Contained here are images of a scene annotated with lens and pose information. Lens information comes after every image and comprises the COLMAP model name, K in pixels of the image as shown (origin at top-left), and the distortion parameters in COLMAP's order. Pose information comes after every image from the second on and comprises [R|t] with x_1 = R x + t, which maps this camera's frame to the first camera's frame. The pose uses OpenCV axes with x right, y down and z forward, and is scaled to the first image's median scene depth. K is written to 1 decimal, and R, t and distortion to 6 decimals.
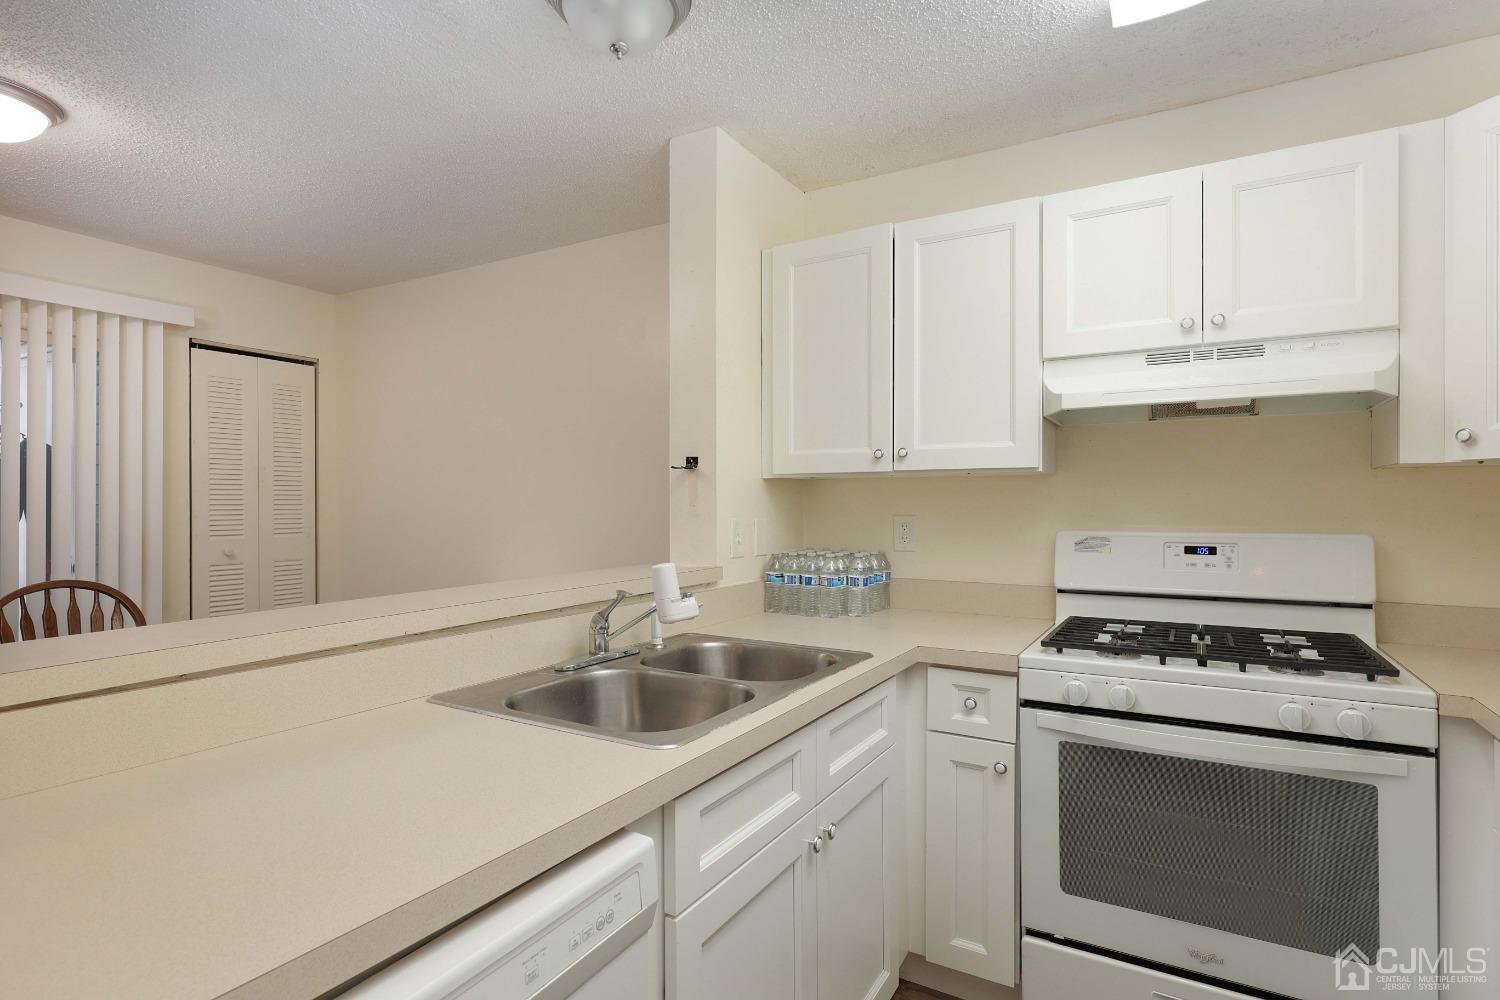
lens RADIAL K [[736.0, 0, 769.0], [0, 736.0, 504.0], [0, 0, 1]] dist [0.001412, -0.000490]
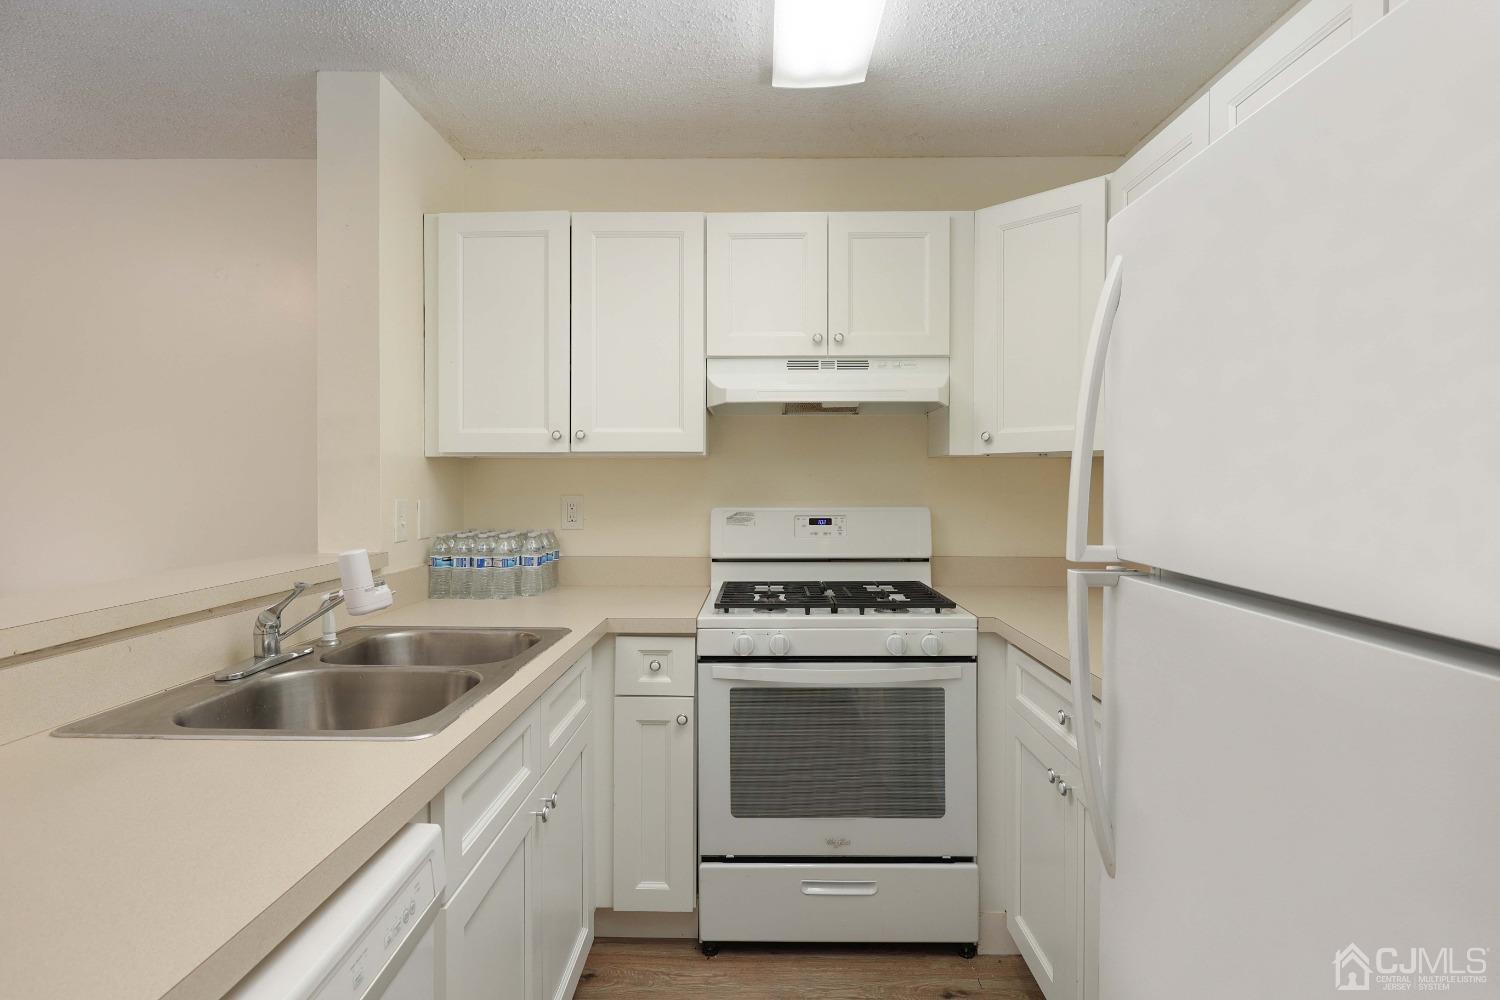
lens RADIAL K [[739.5, 0, 742.7], [0, 739.5, 486.0], [0, 0, 1]] dist [-0.000323, -0.000607]
pose [[0.878494, -0.001306, 0.477752, -0.139537], [-0.000657, 0.999992, 0.003943, -0.001878], [-0.477753, -0.003778, 0.878486, -0.032438]]
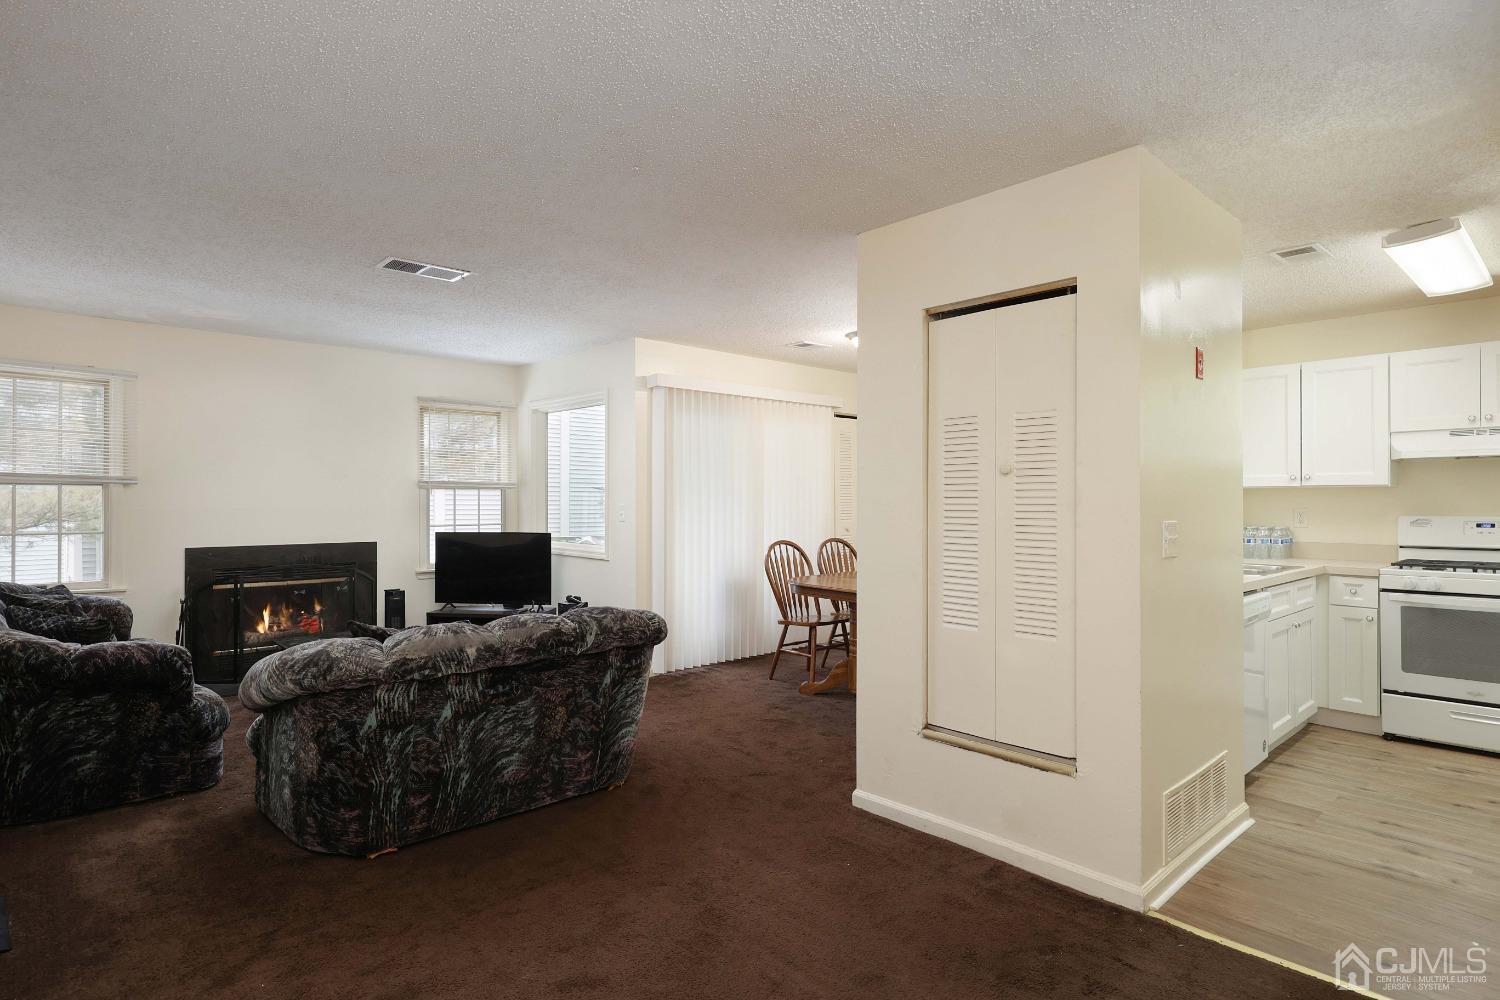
lens RADIAL K [[799.1, 0, 750.0], [0, 799.1, 500.0], [0, 0, 1]] dist [0.004803, 0.000585]
pose [[0.954499, -0.001570, -0.298211, -0.757572], [0.000339, 0.999991, -0.004181, 0.002550], [0.298215, 0.003890, 0.954491, -1.895099]]
